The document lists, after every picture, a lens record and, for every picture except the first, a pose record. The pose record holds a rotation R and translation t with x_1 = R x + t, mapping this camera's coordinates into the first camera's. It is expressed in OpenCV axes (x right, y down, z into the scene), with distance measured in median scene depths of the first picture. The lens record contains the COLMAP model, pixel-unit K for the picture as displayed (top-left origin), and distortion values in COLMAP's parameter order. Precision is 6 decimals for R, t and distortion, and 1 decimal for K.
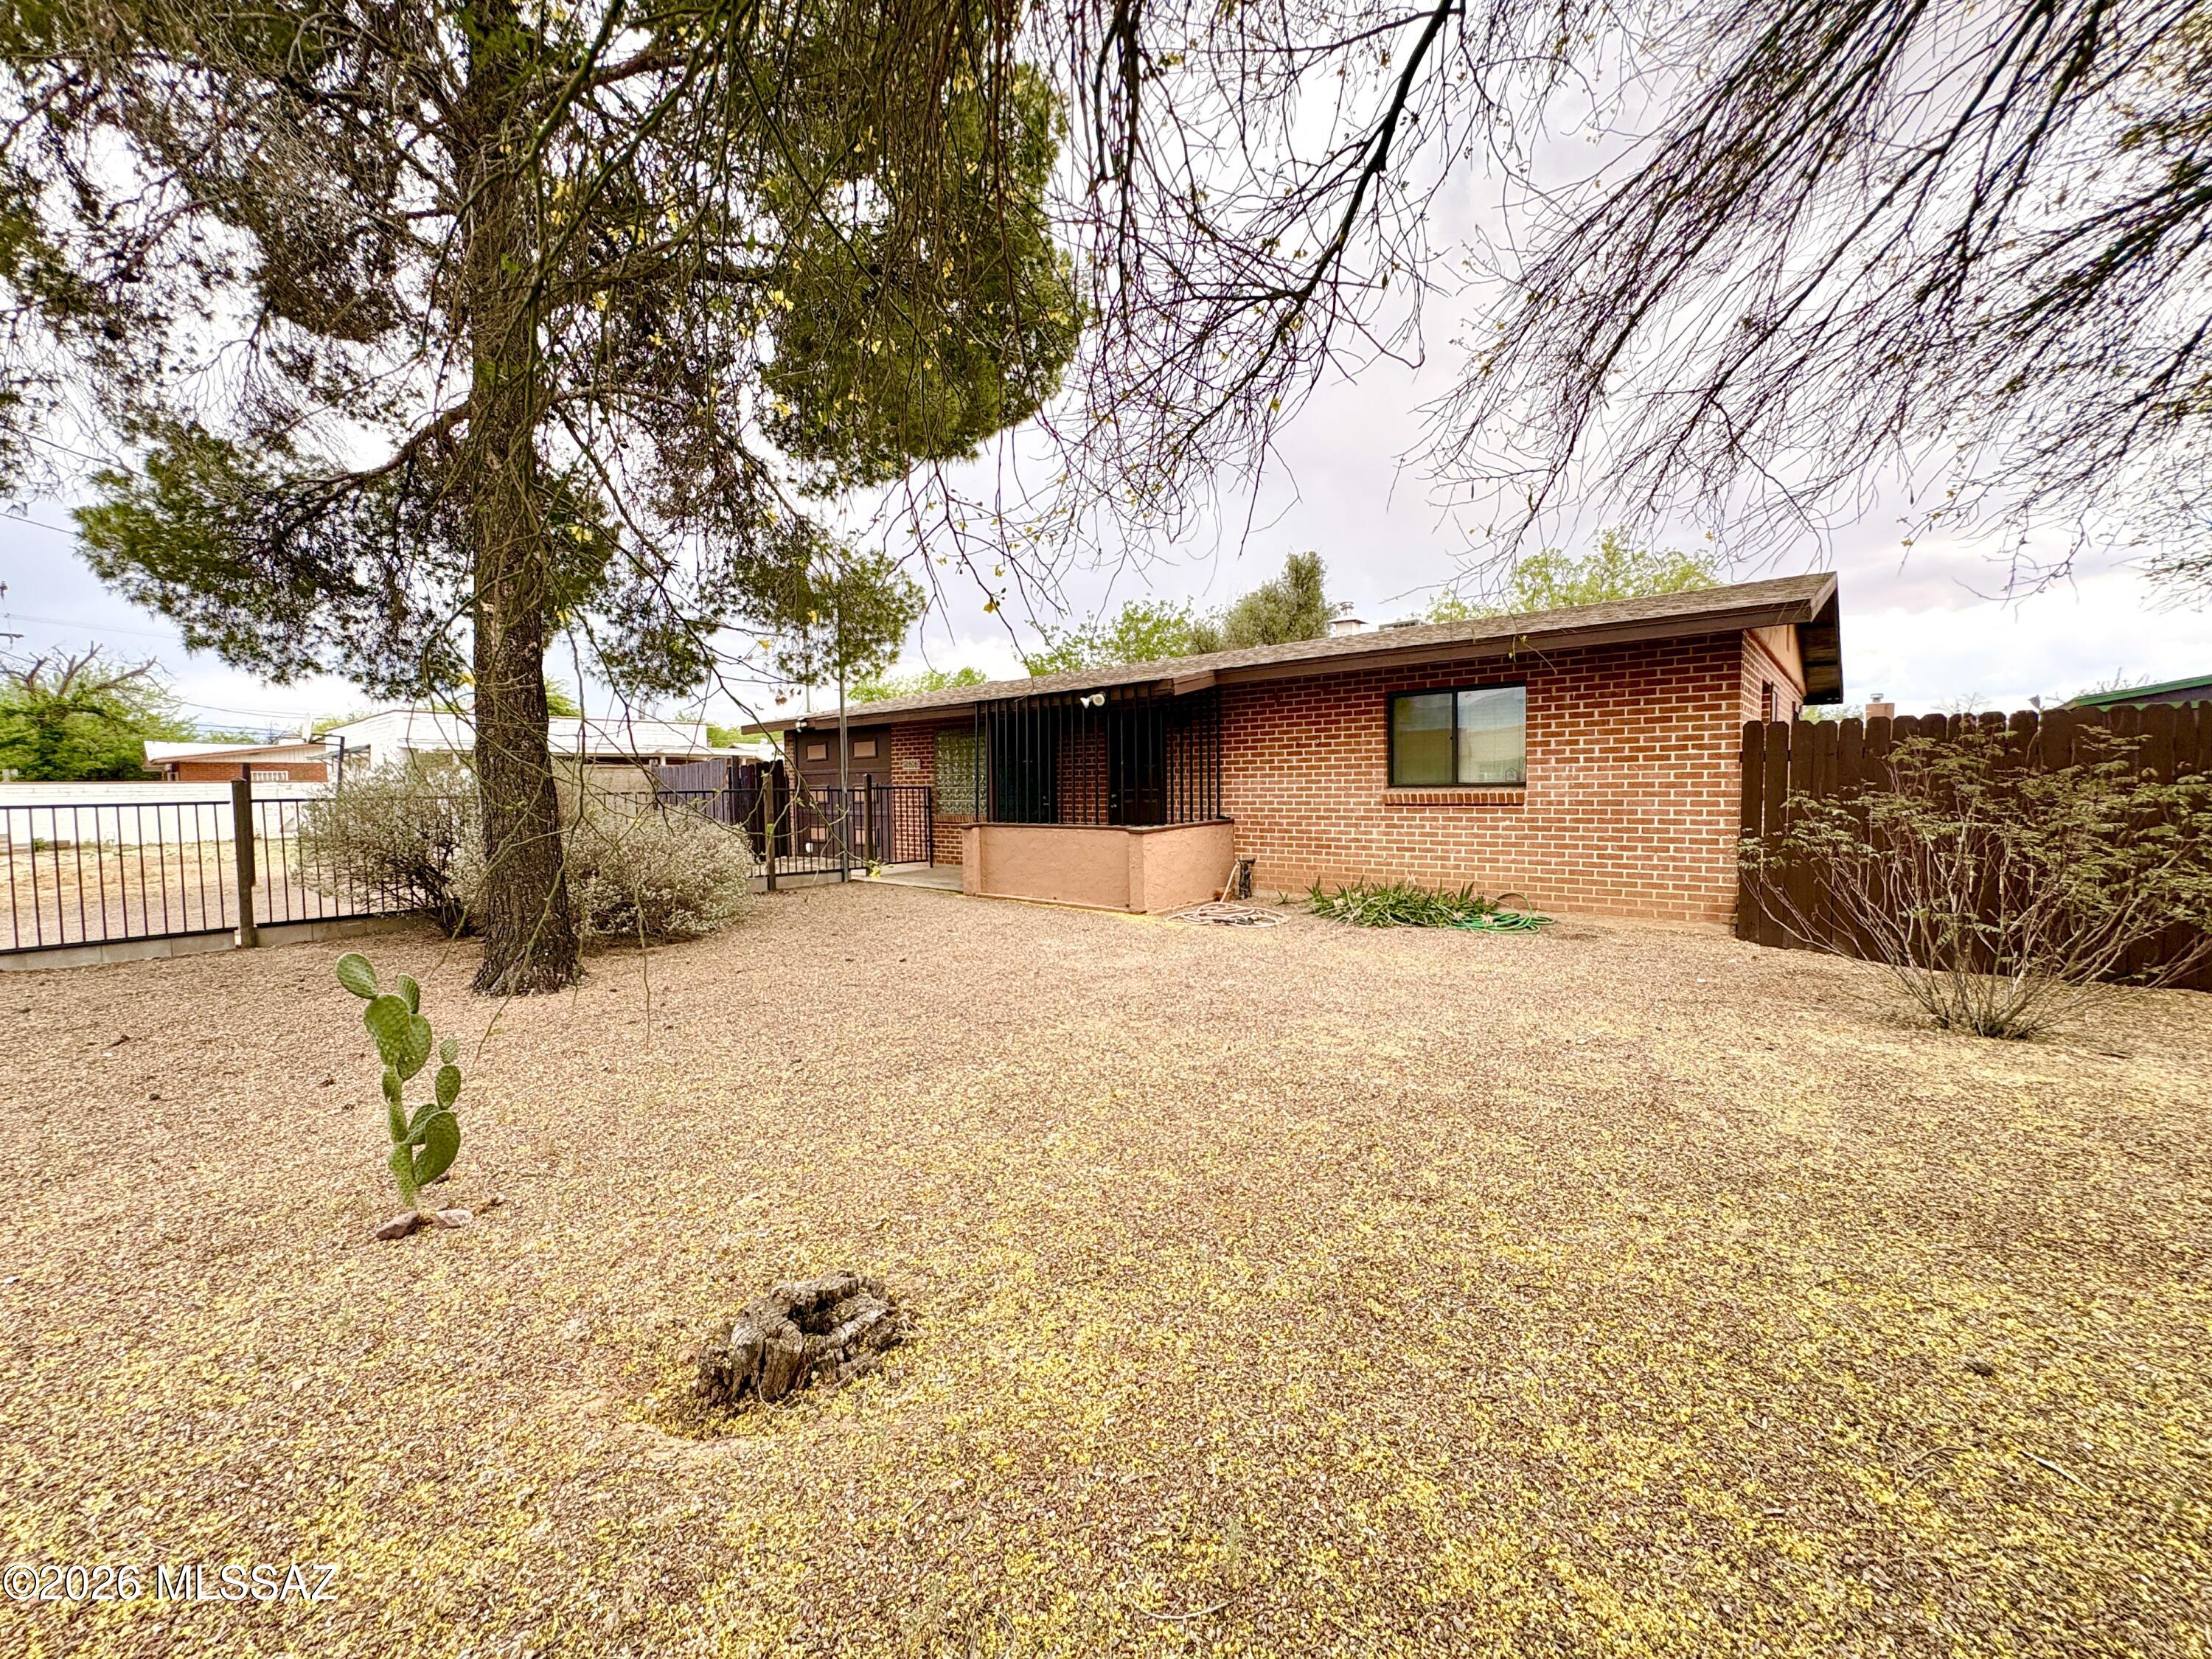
lens RADIAL K [[878.5, 0, 1106.2], [0, 878.5, 830.5], [0, 0, 1]] dist [-0.000386, 0.000574]
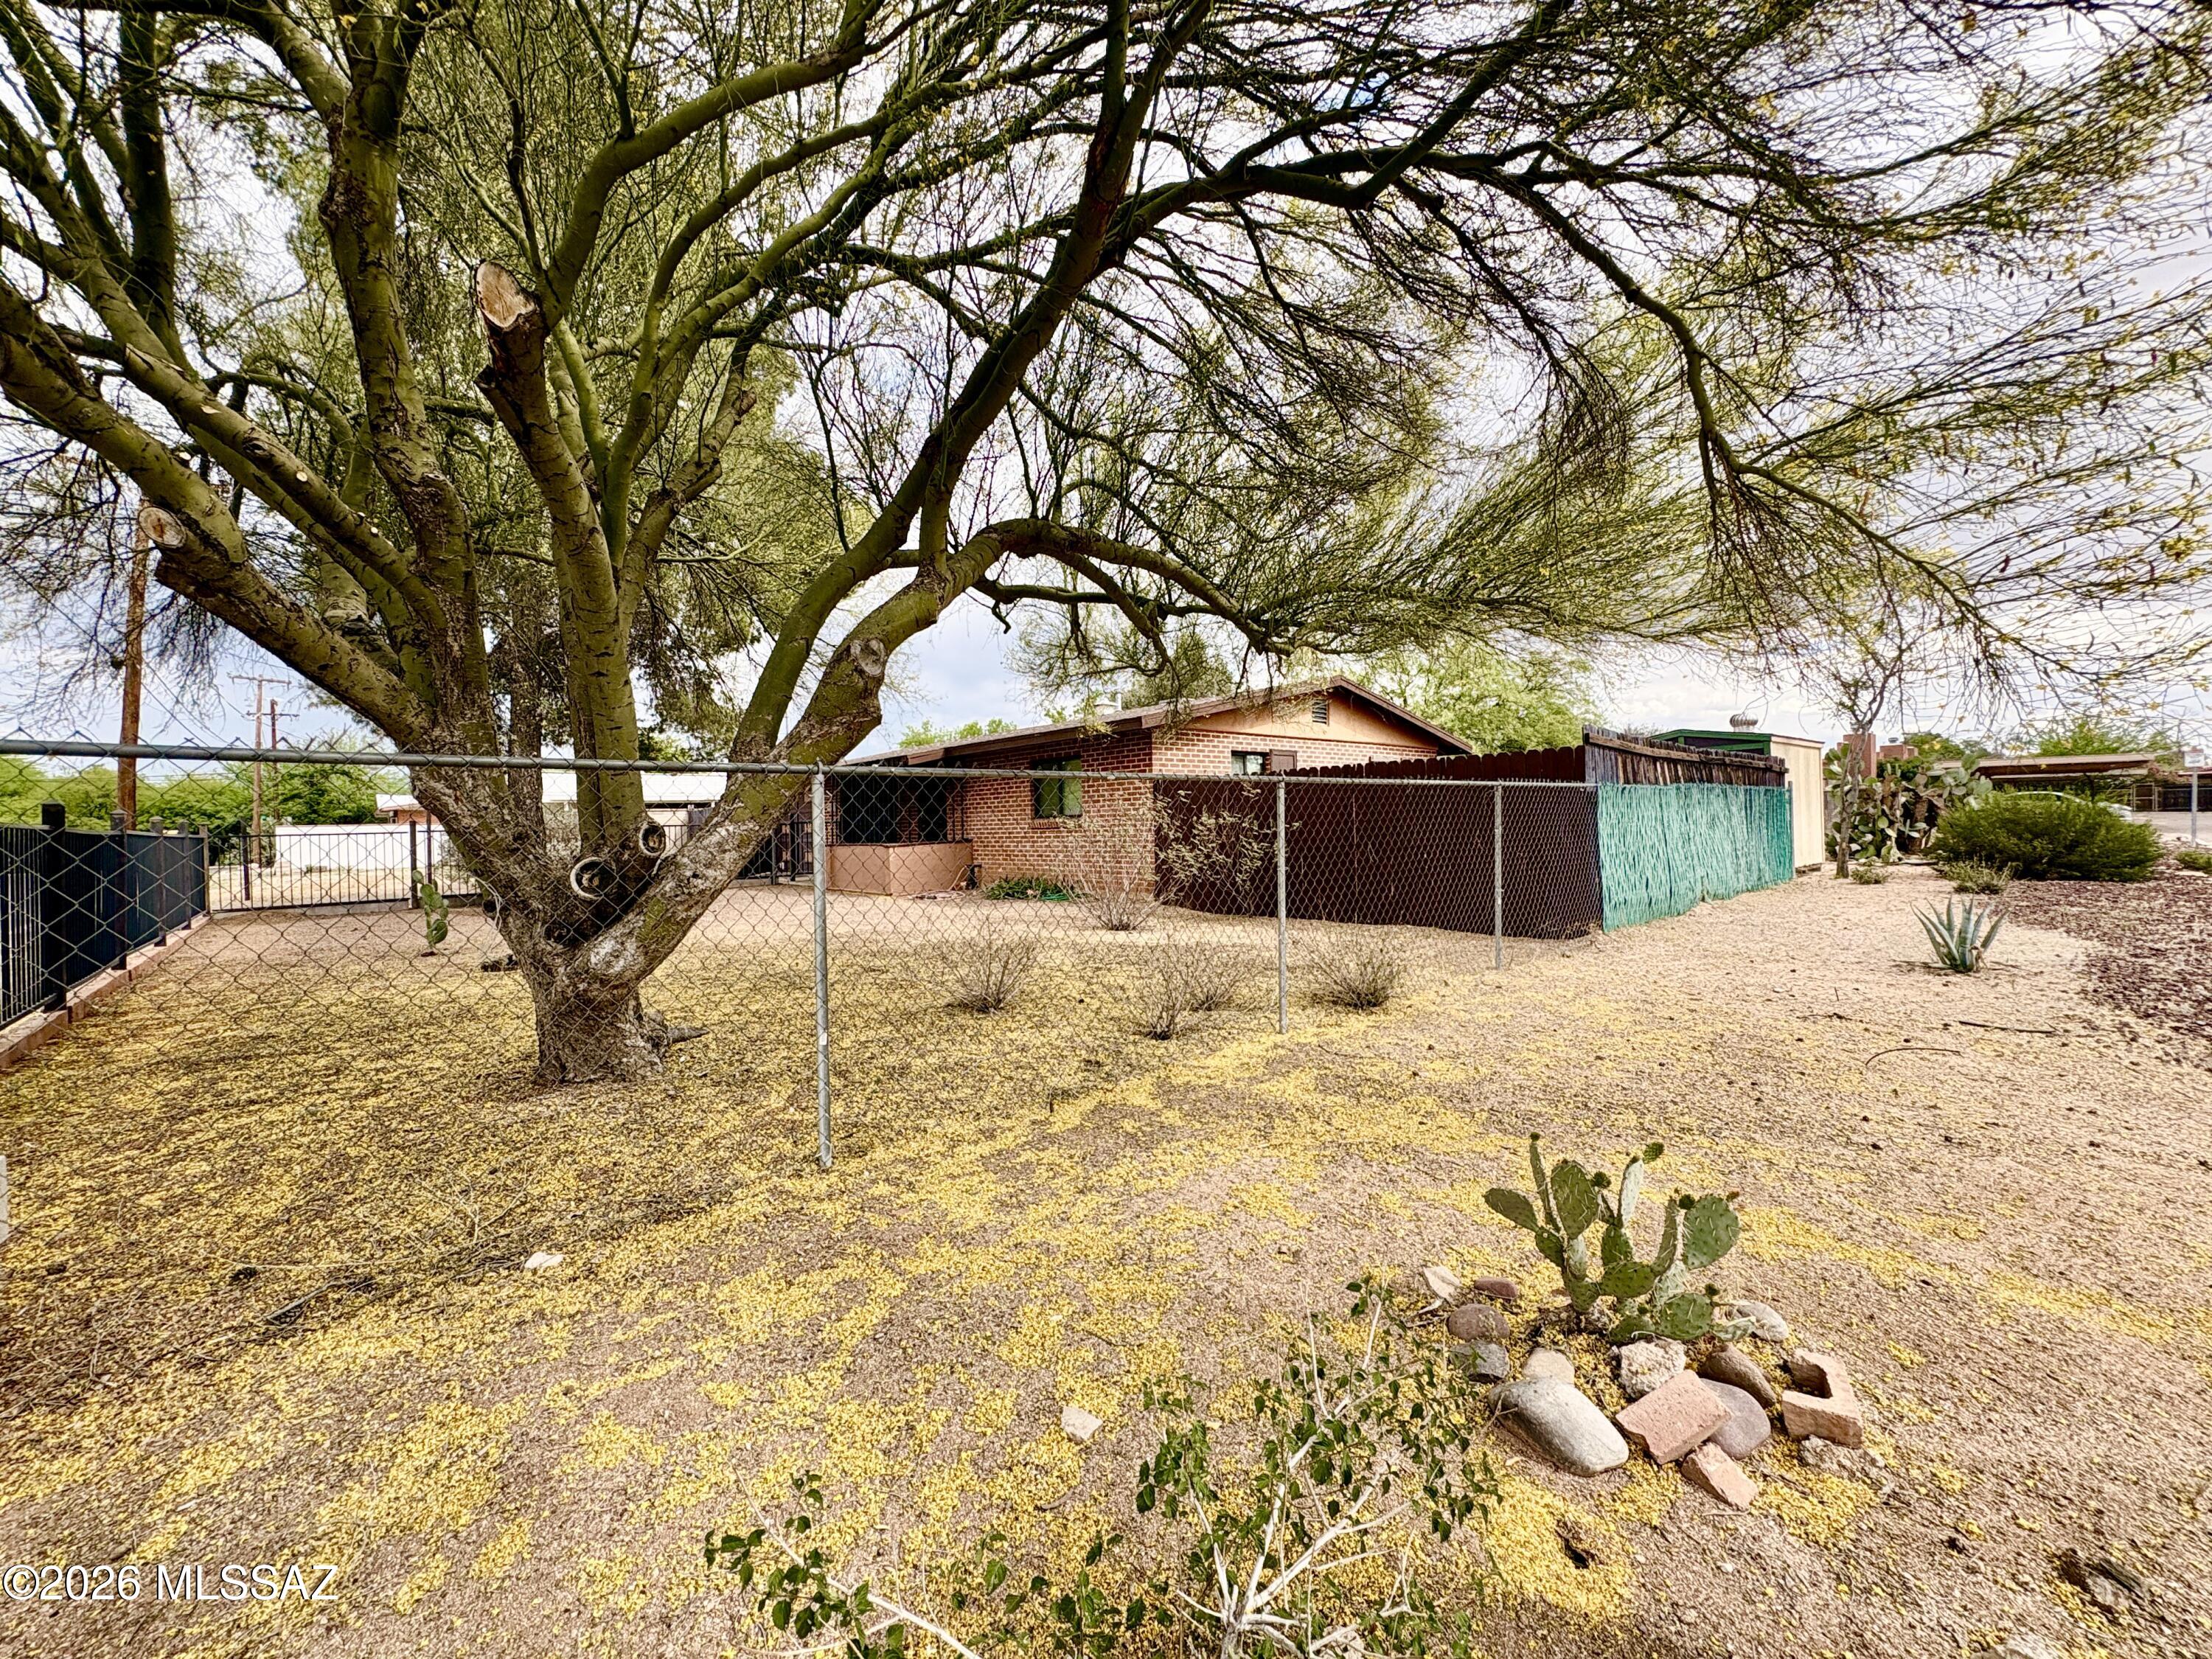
lens RADIAL K [[878.5, 0, 1103.4], [0, 878.5, 830.3], [0, 0, 1]] dist [-0.000386, 0.000574]
pose [[0.990239, -0.011398, -0.138912, 0.554751], [0.006371, 0.999310, -0.036581, 0.026853], [0.139233, 0.035339, 0.989629, -0.494880]]
